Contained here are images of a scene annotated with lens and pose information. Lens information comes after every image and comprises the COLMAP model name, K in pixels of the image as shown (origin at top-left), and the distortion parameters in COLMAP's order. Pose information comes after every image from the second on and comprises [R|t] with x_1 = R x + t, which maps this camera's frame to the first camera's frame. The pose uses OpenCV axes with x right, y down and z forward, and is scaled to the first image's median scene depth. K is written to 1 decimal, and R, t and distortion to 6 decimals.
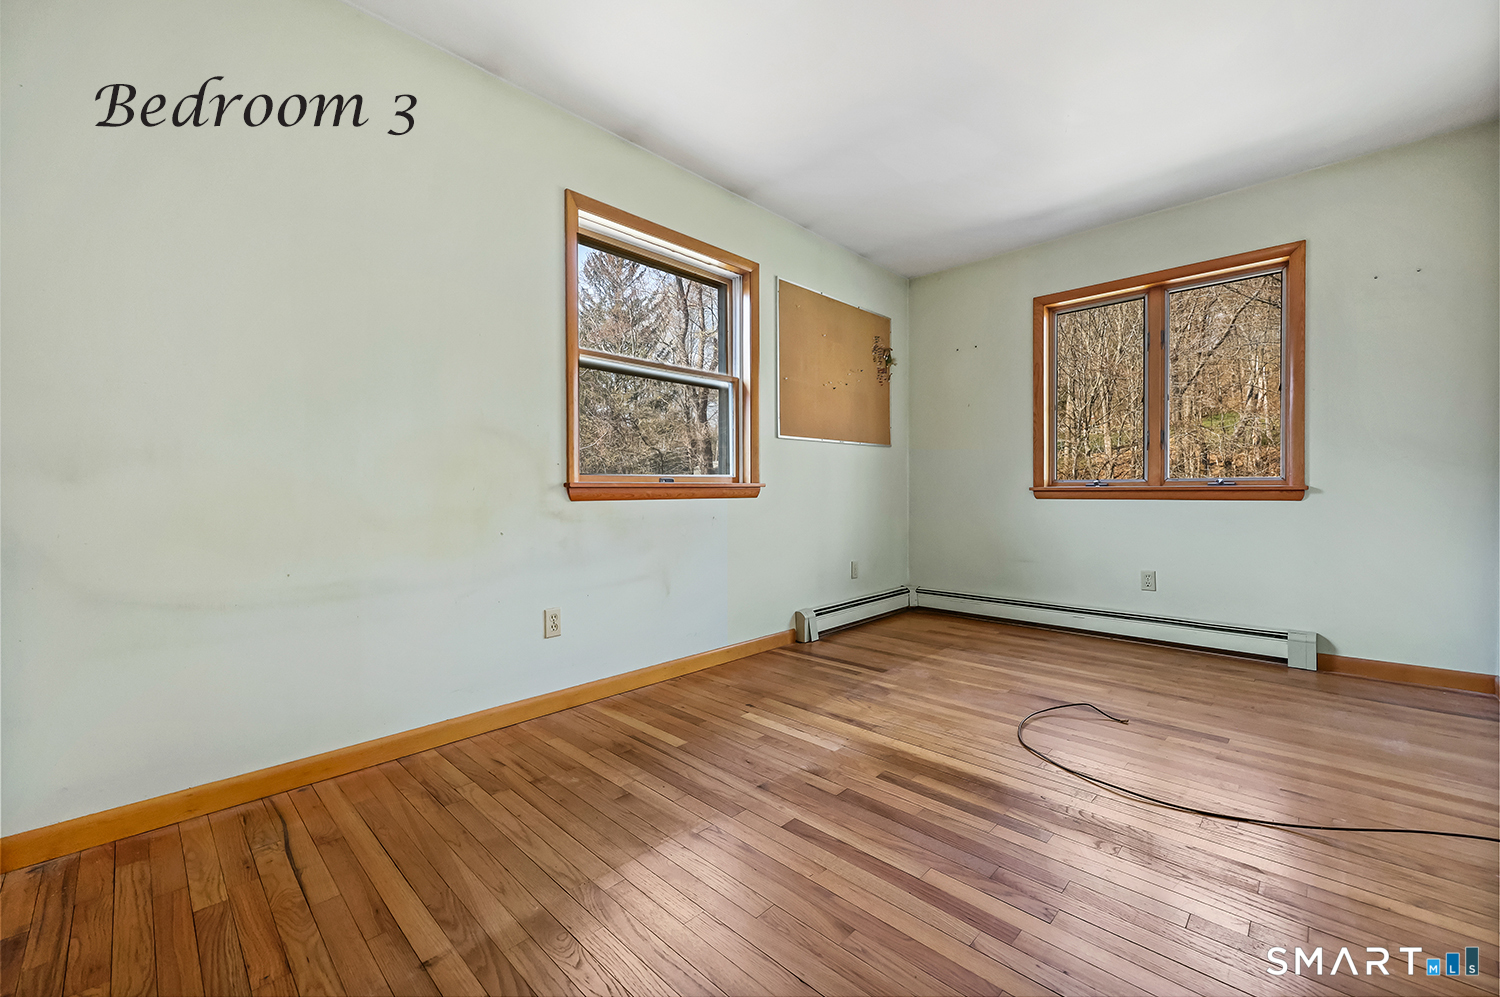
lens RADIAL K [[603.1, 0, 750.9], [0, 603.1, 495.6], [0, 0, 1]] dist [0.003636, -0.000463]
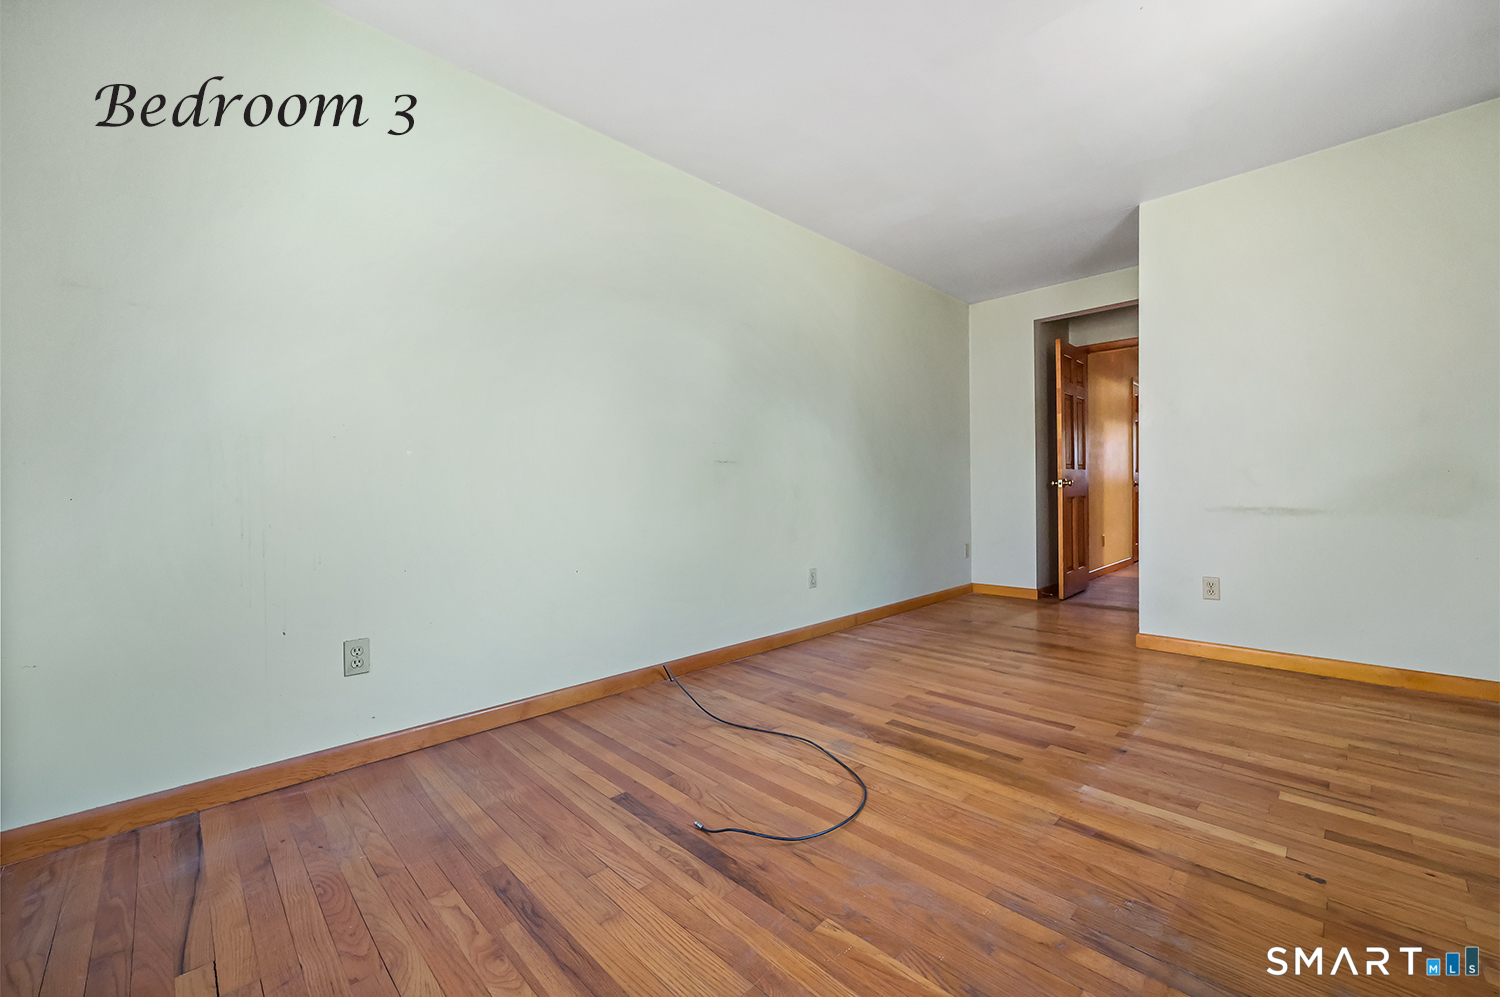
lens RADIAL K [[603.1, 0, 749.1], [0, 603.1, 494.4], [0, 0, 1]] dist [0.003636, -0.000463]
pose [[-0.999478, 0.017598, 0.027098, 0.561535], [0.018071, 0.999687, 0.017297, -0.024298], [-0.026785, 0.017778, -0.999483, 1.775709]]
